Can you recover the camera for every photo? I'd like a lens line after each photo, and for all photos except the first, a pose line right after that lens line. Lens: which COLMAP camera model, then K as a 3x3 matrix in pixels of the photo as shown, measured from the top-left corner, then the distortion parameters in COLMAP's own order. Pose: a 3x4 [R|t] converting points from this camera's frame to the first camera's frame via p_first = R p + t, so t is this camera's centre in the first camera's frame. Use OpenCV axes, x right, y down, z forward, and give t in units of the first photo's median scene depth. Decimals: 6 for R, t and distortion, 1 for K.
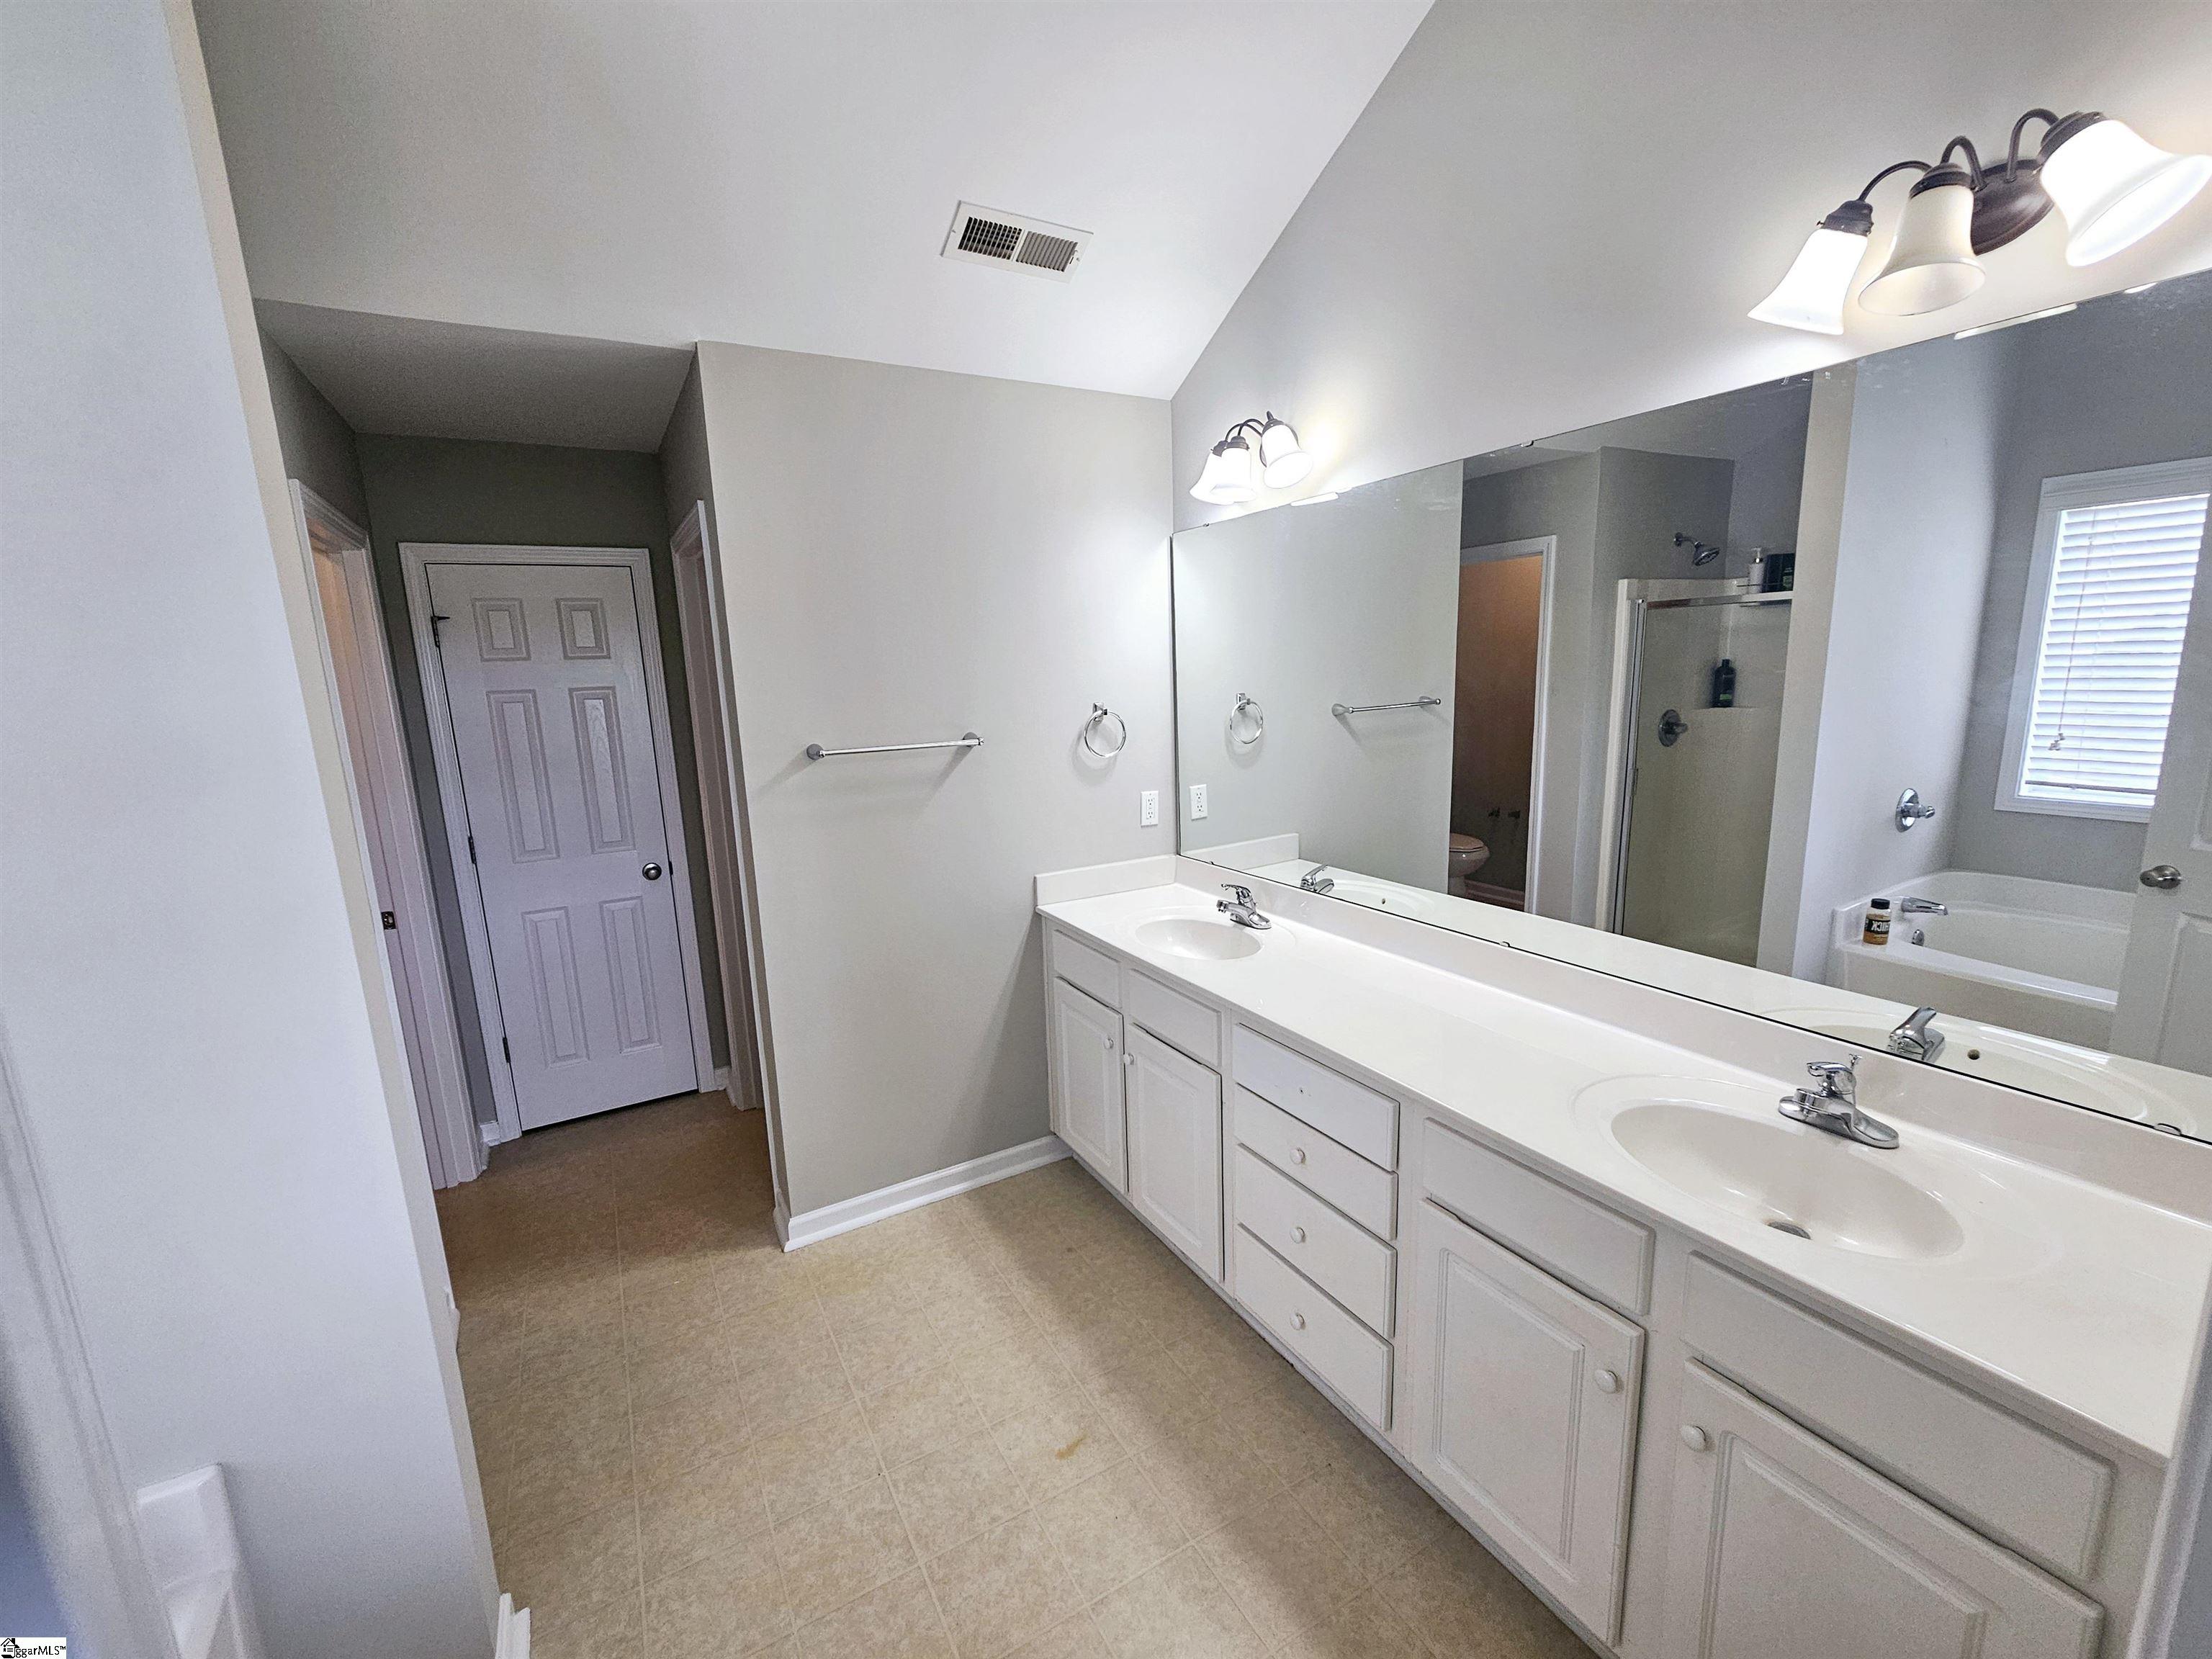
lens RADIAL K [[906.0, 0, 1104.6], [0, 906.0, 830.7], [0, 0, 1]] dist [-0.004626, 0.000194]
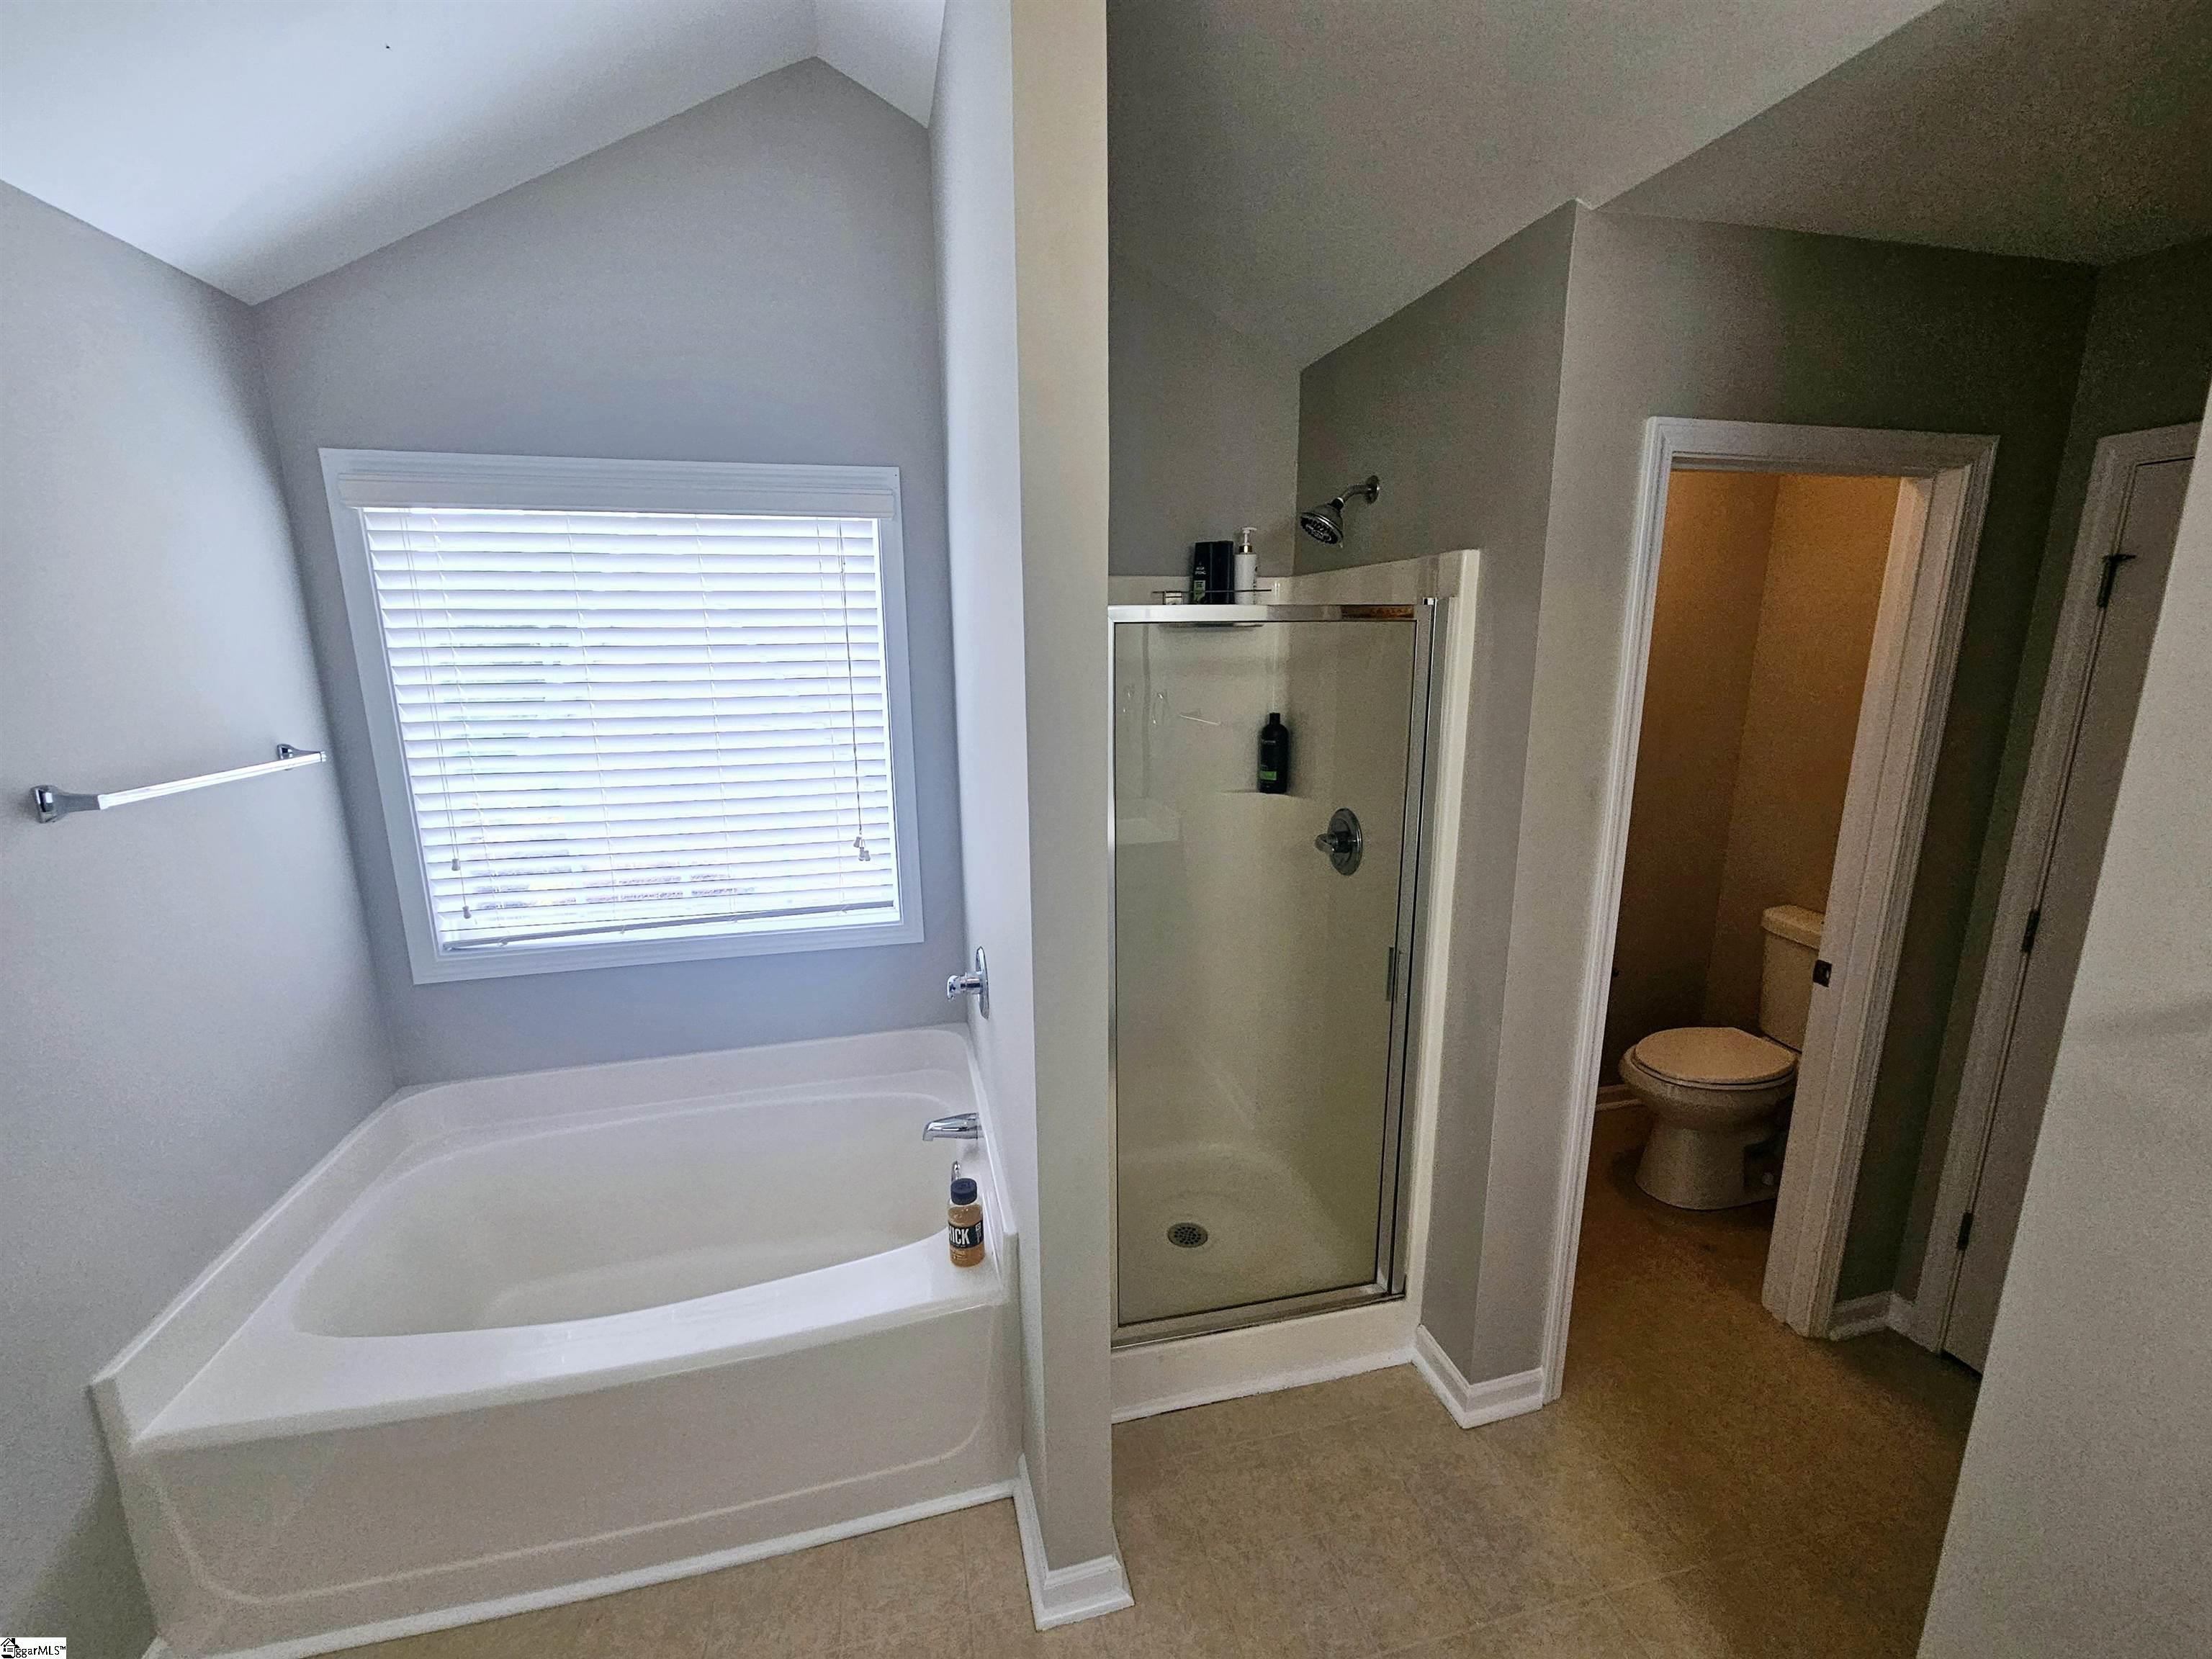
lens RADIAL K [[906.0, 0, 1098.3], [0, 906.0, 832.7], [0, 0, 1]] dist [-0.004626, 0.000194]
pose [[-0.290638, 0.238797, -0.926556, 0.057375], [-0.156217, 0.943521, 0.292171, -0.127680], [0.943995, 0.229660, -0.236919, 0.520923]]
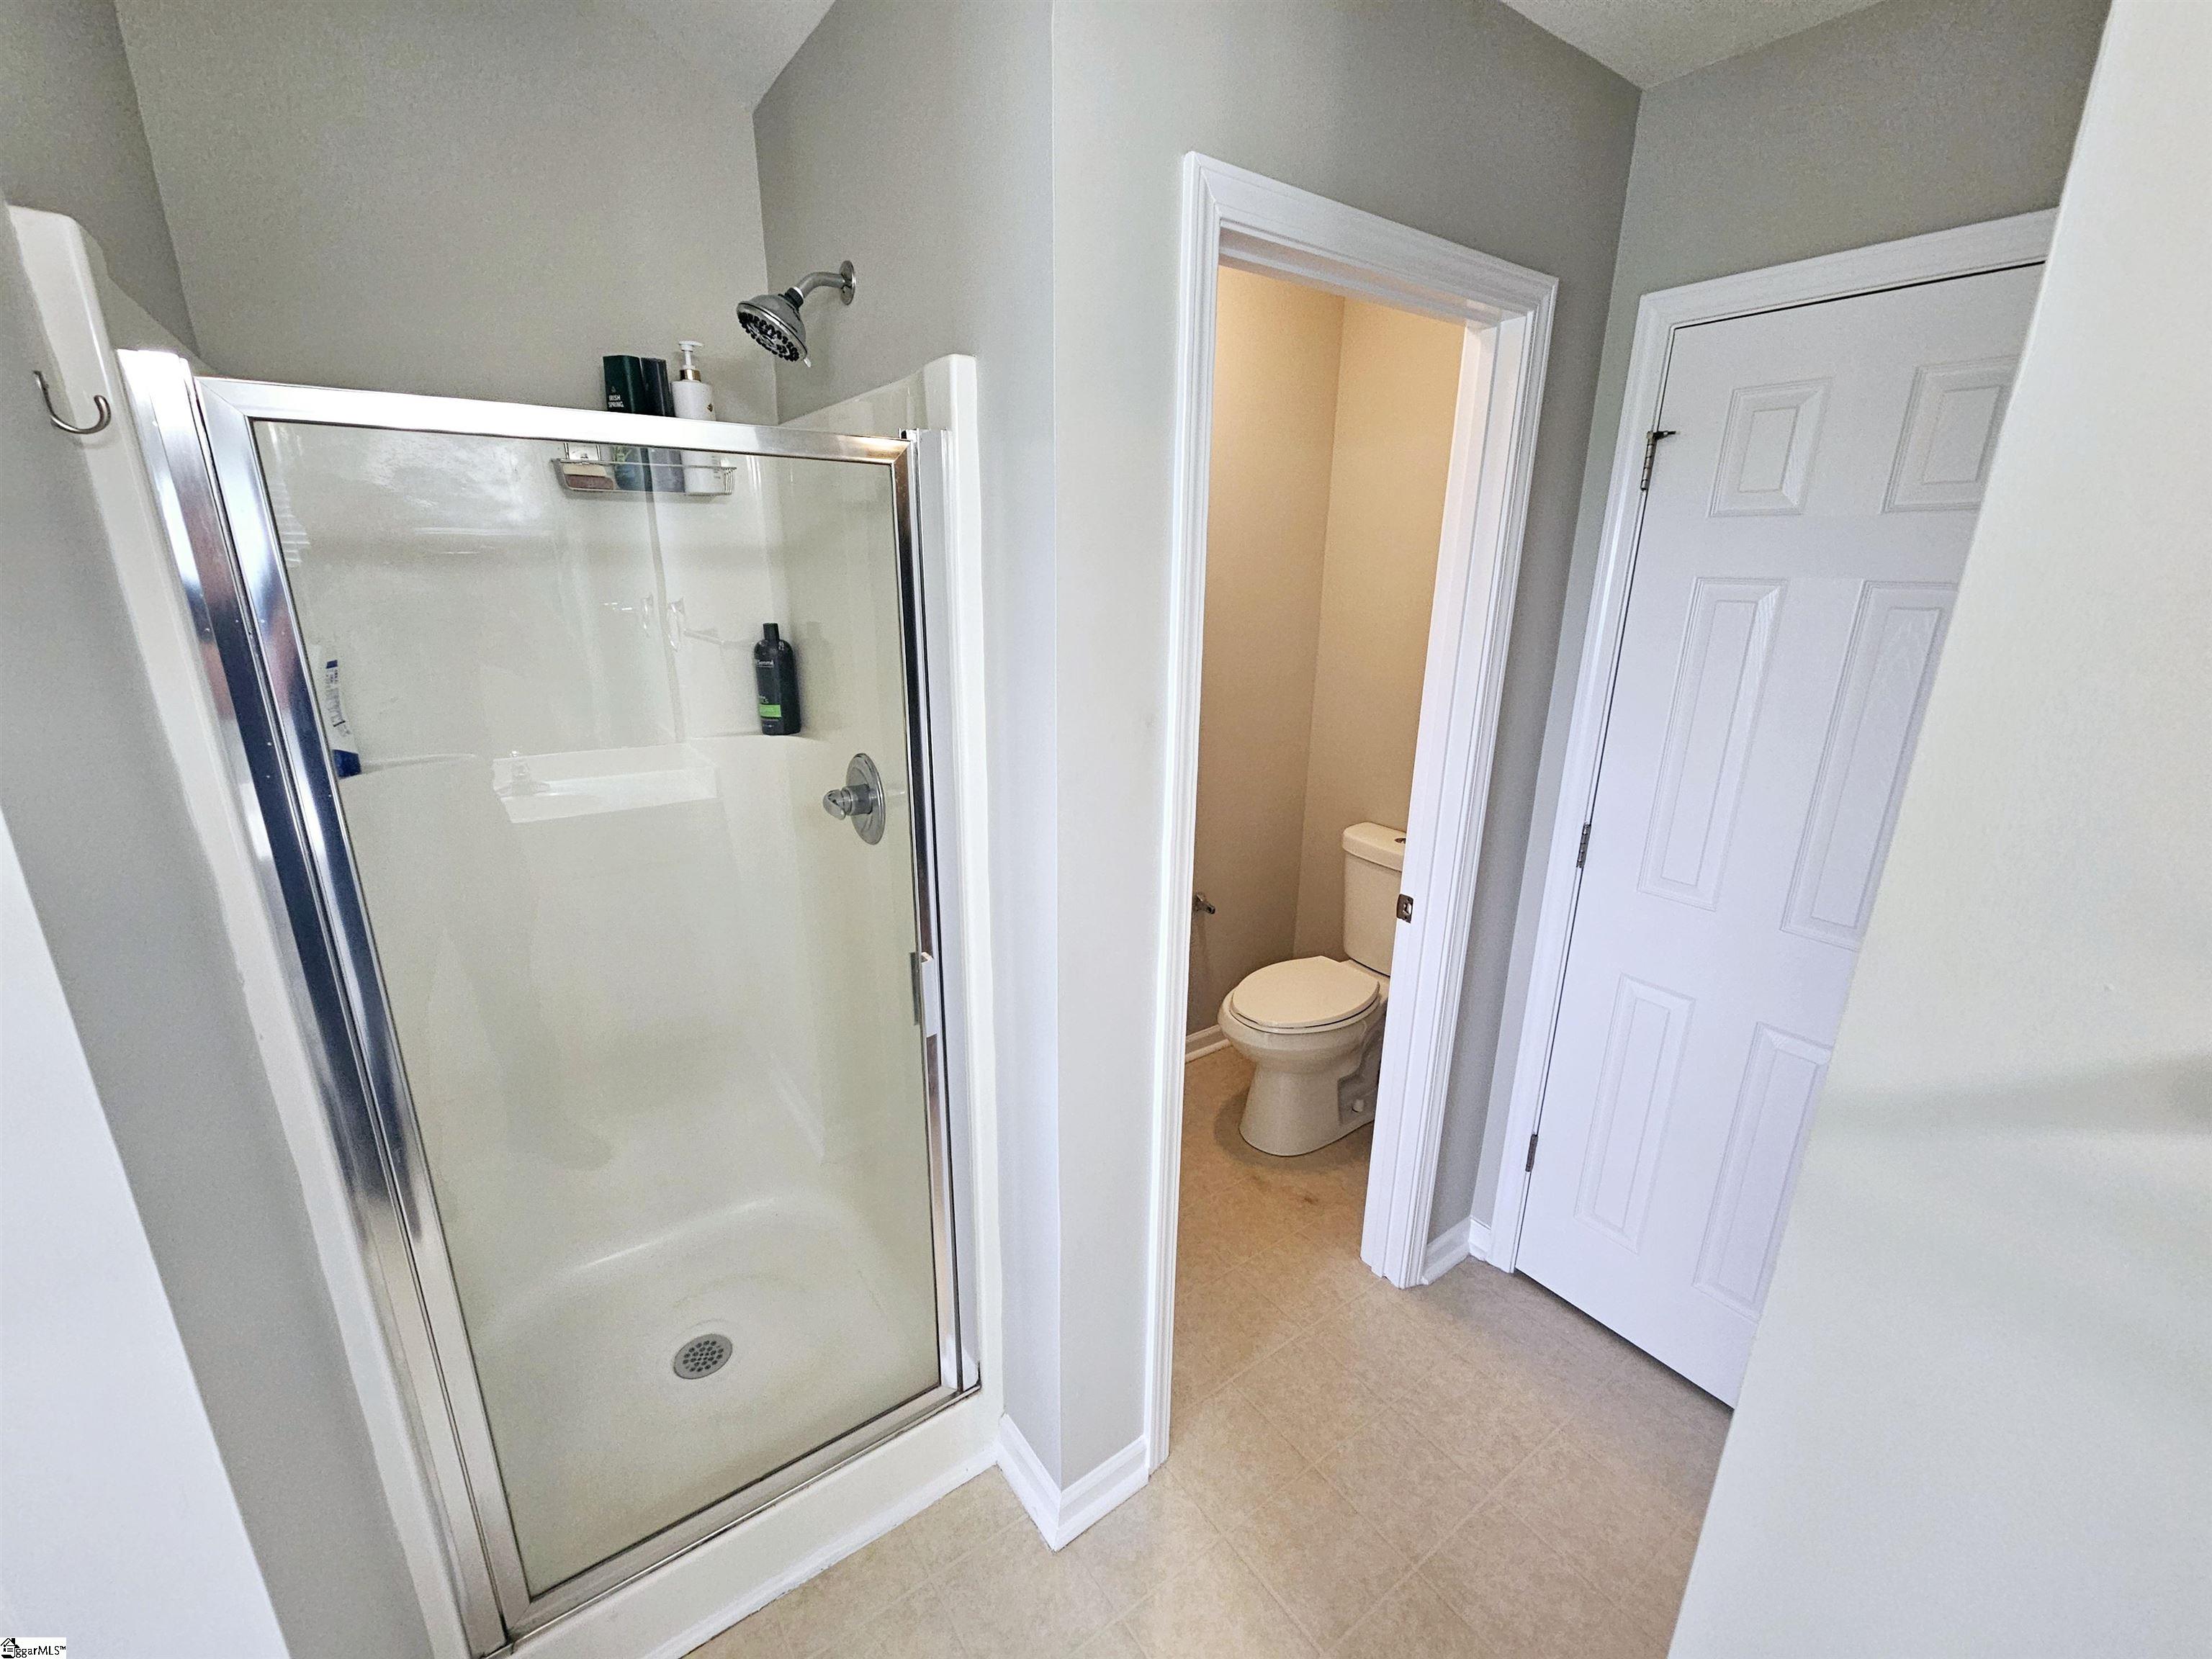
lens RADIAL K [[906.0, 0, 1101.9], [0, 906.0, 835.0], [0, 0, 1]] dist [-0.004626, 0.000194]
pose [[0.095751, 0.319619, -0.942696, -0.168033], [-0.195091, 0.934706, 0.297094, -0.101862], [0.976100, 0.155464, 0.151854, 0.599696]]
